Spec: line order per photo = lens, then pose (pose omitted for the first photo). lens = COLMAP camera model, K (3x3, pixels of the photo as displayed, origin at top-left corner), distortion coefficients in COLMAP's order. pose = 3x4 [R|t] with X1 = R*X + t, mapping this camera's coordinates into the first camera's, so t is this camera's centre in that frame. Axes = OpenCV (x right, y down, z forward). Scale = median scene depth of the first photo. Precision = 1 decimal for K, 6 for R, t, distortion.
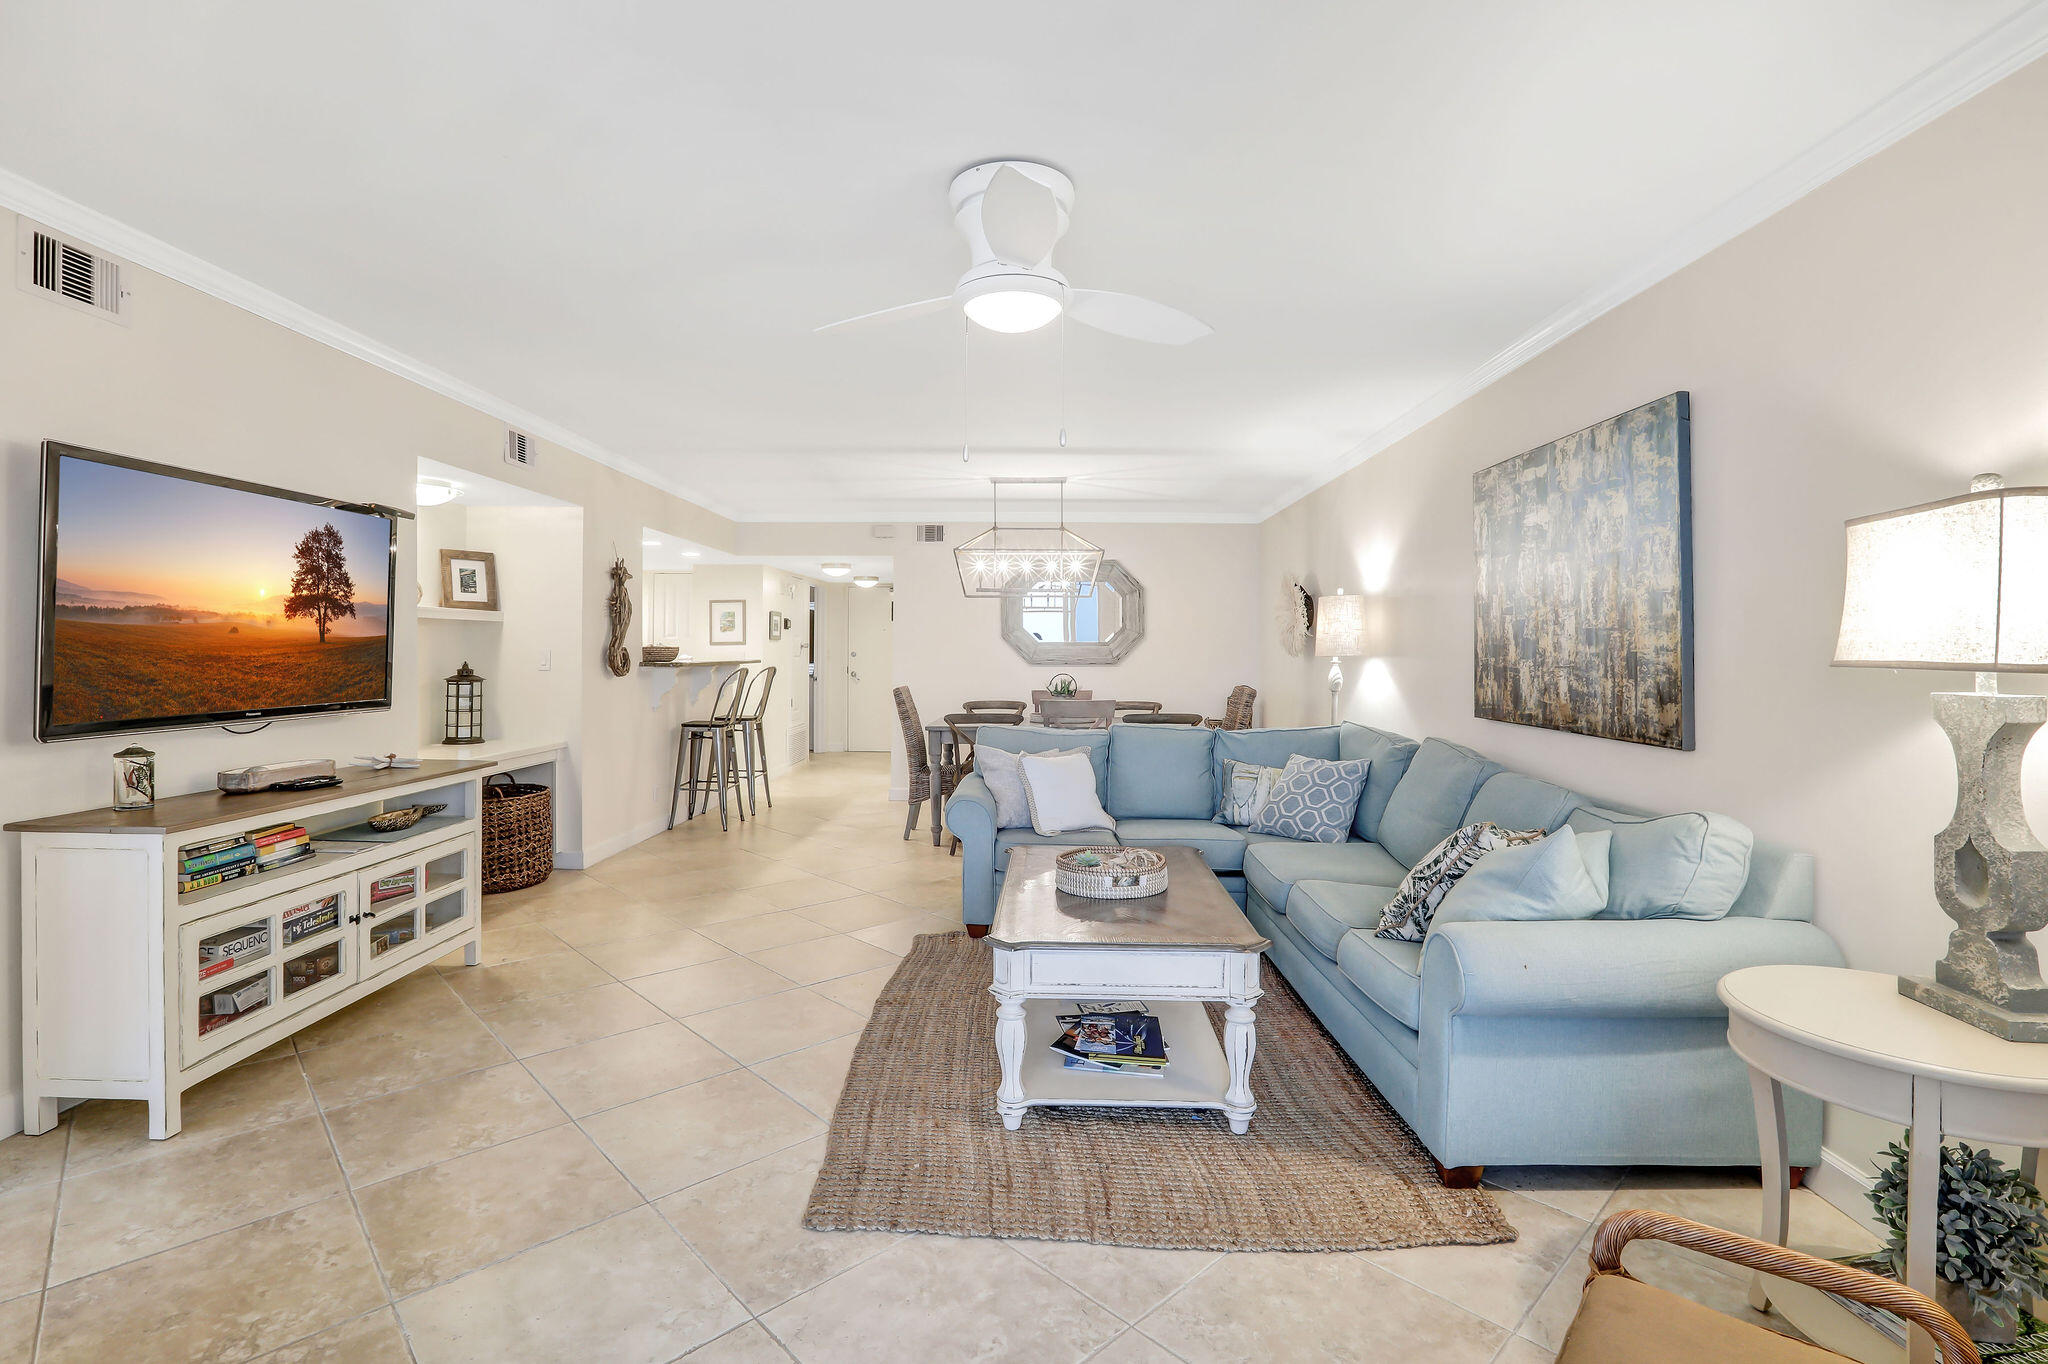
lens RADIAL K [[934.4, 0, 1025.8], [0, 934.4, 650.4], [0, 0, 1]] dist [-0.044766, 0.012669]
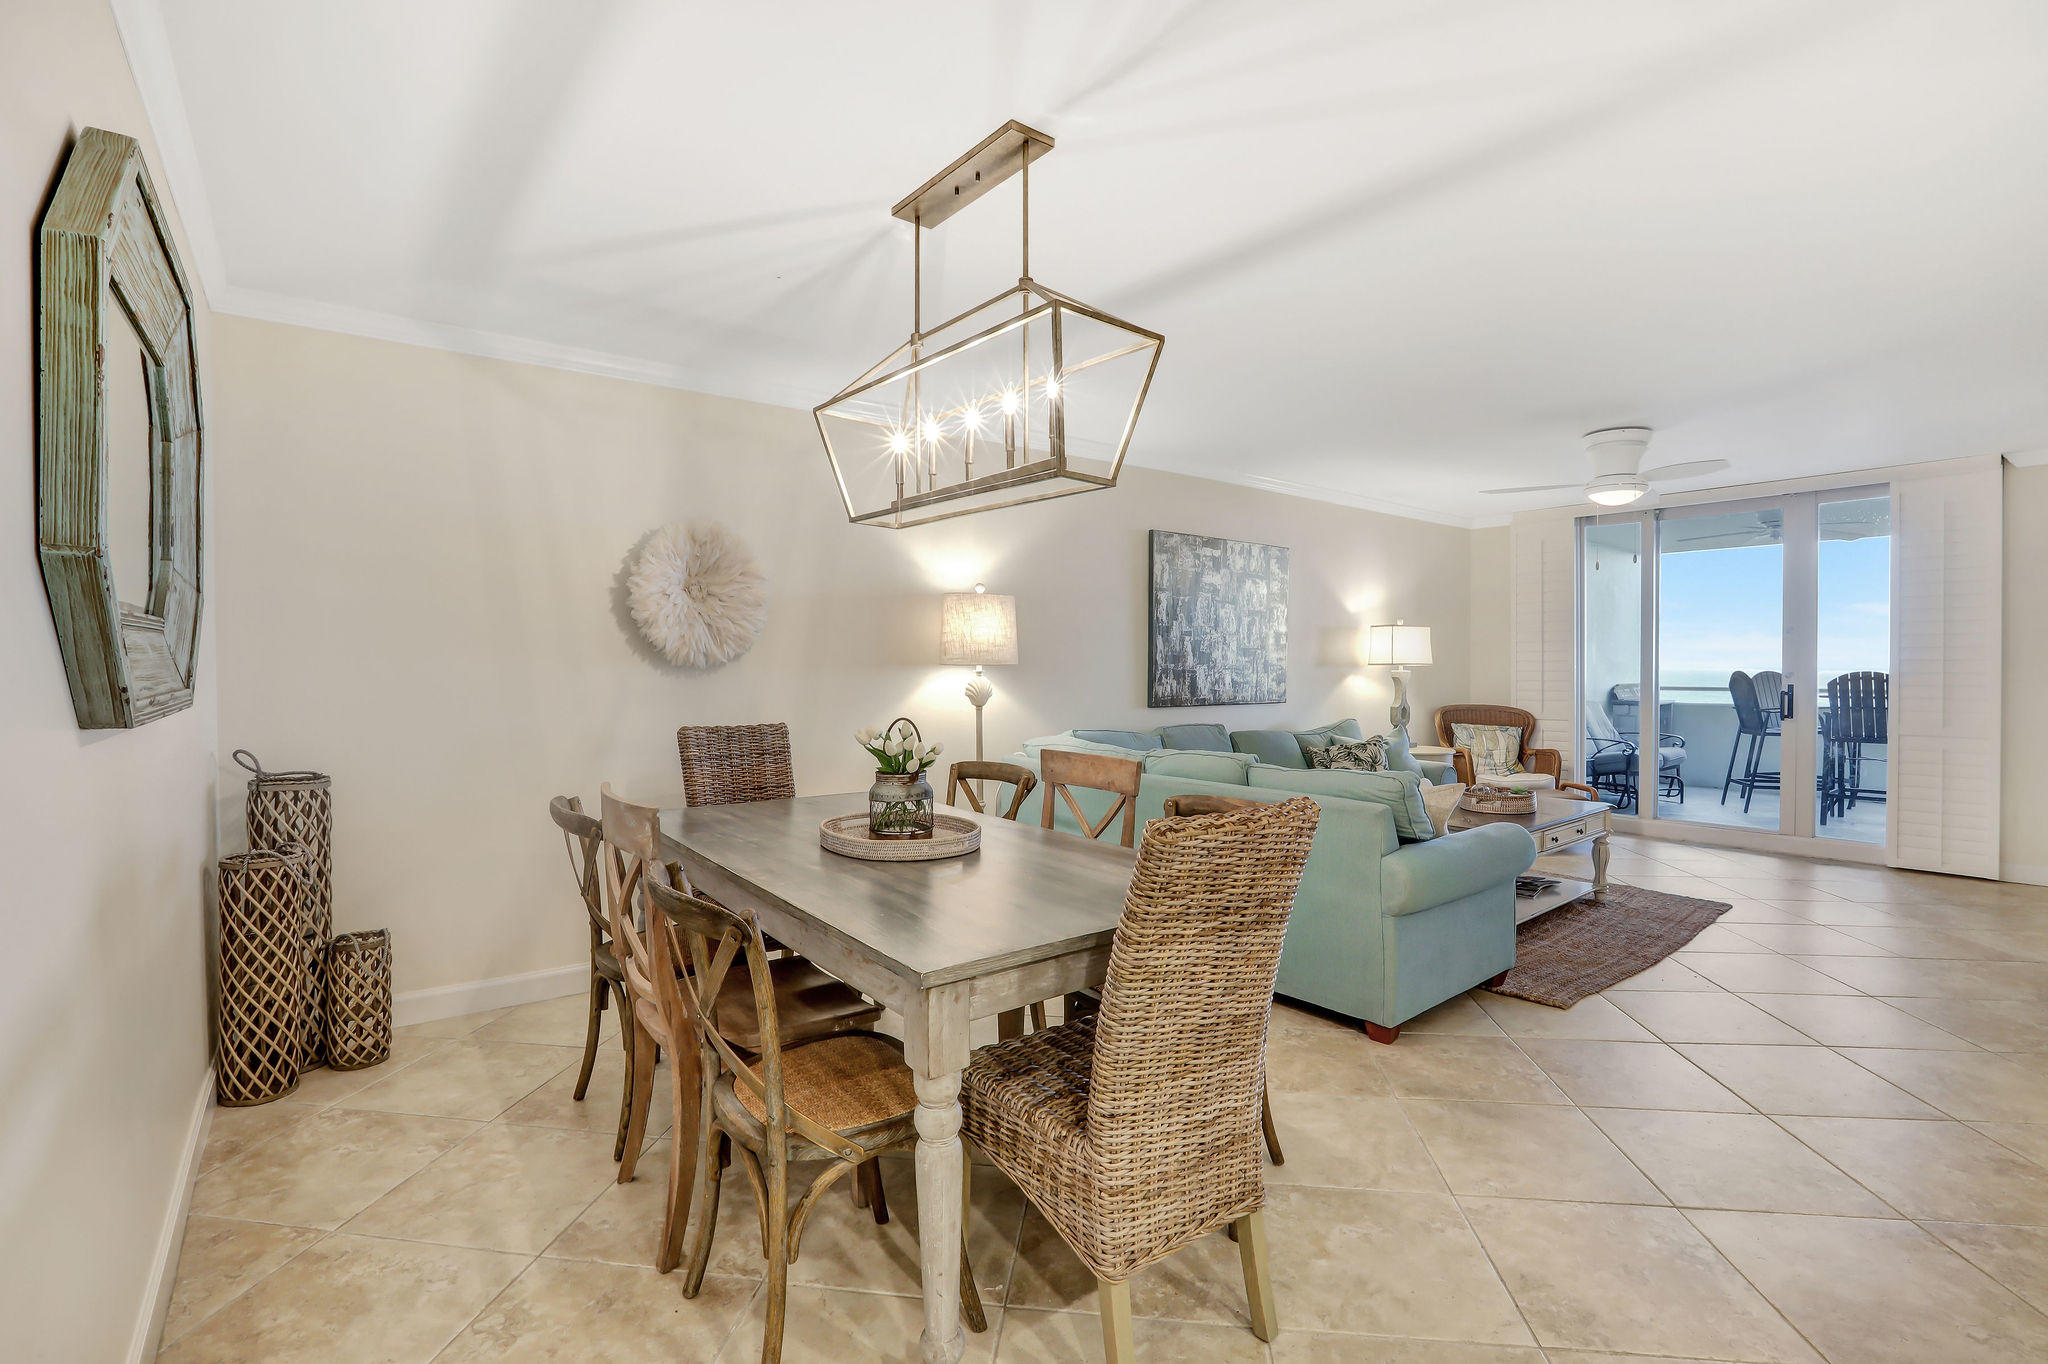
lens RADIAL K [[934.4, 0, 1025.2], [0, 934.4, 673.2], [0, 0, 1]] dist [-0.044766, 0.012669]
pose [[-0.631362, -0.013222, 0.775376, -0.585954], [-0.004701, 0.999902, 0.013223, 0.005295], [-0.775474, 0.004704, -0.631362, 2.515071]]
